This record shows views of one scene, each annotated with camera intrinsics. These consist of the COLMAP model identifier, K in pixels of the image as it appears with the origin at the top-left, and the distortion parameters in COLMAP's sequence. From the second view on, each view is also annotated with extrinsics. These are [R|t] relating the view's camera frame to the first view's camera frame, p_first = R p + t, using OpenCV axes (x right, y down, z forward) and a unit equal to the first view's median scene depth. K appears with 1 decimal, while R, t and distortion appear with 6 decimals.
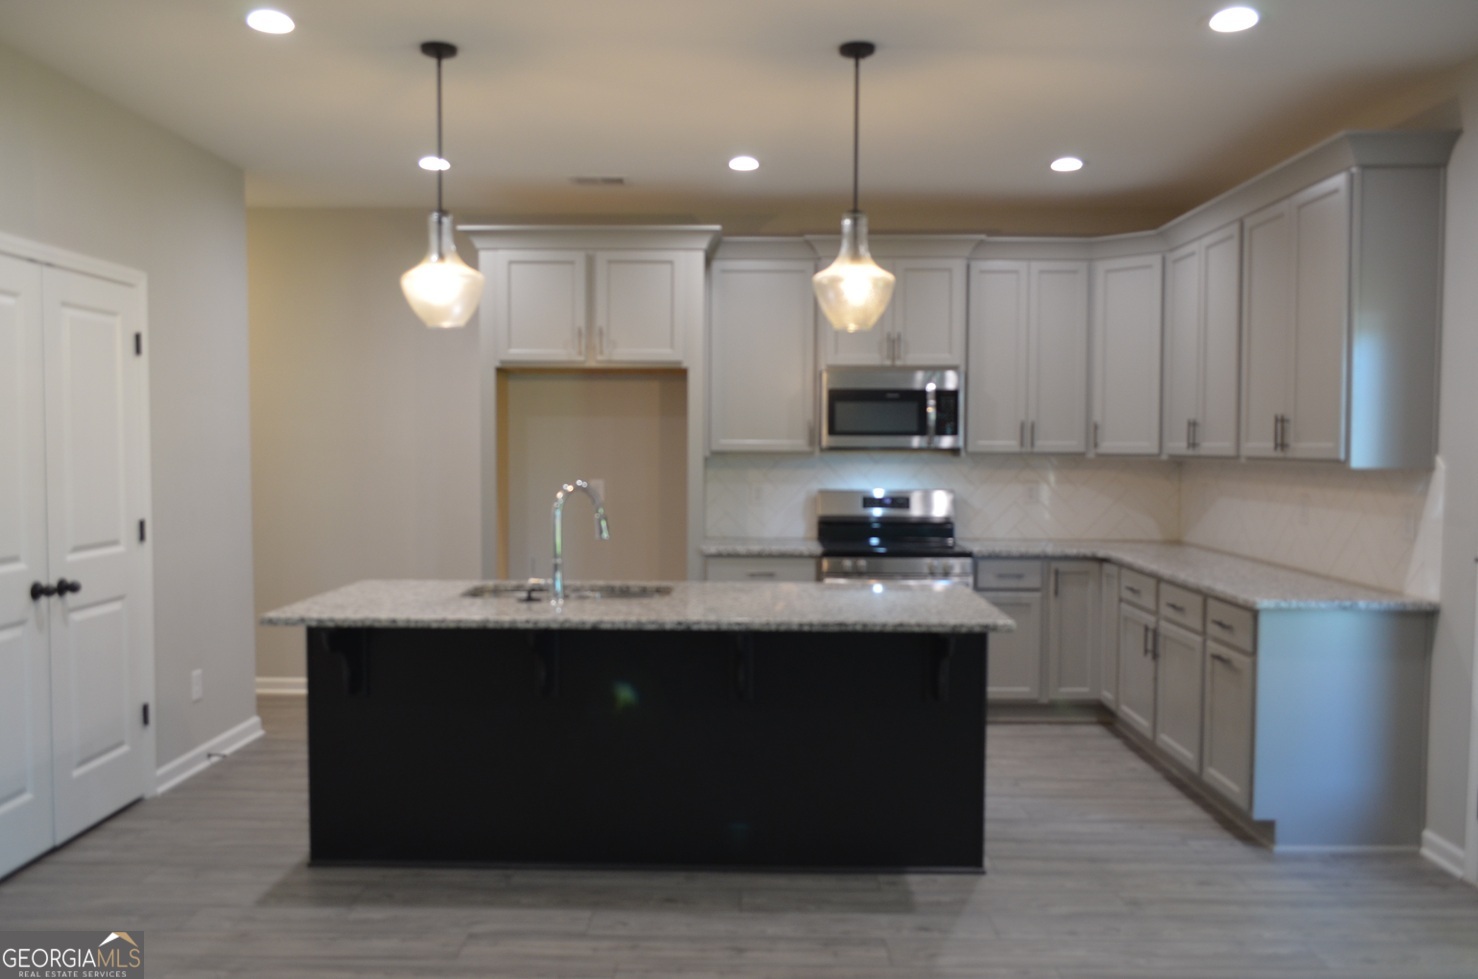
lens RADIAL K [[1152.8, 0, 739.0], [0, 1152.8, 489.5], [0, 0, 1]] dist [-0.008553, -0.007971]
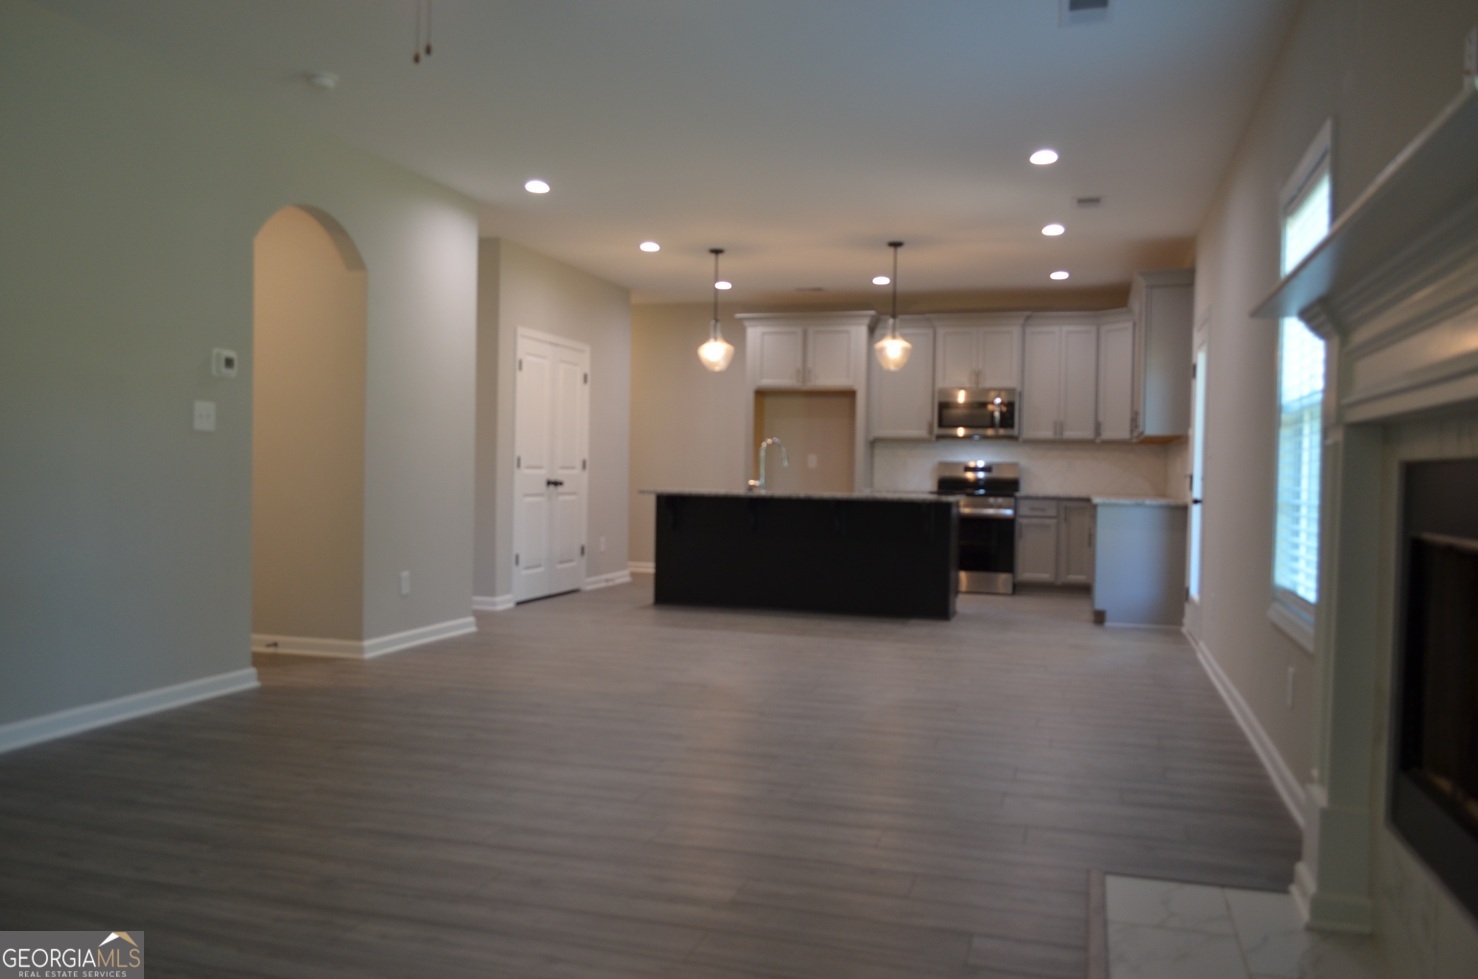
lens RADIAL K [[1152.8, 0, 739.0], [0, 1152.8, 489.5], [0, 0, 1]] dist [-0.008553, -0.007971]
pose [[0.960706, 0.018435, -0.276956, 0.282839], [-0.026584, 0.999316, -0.025694, 0.102006], [0.276293, 0.032047, 0.960539, -0.782546]]
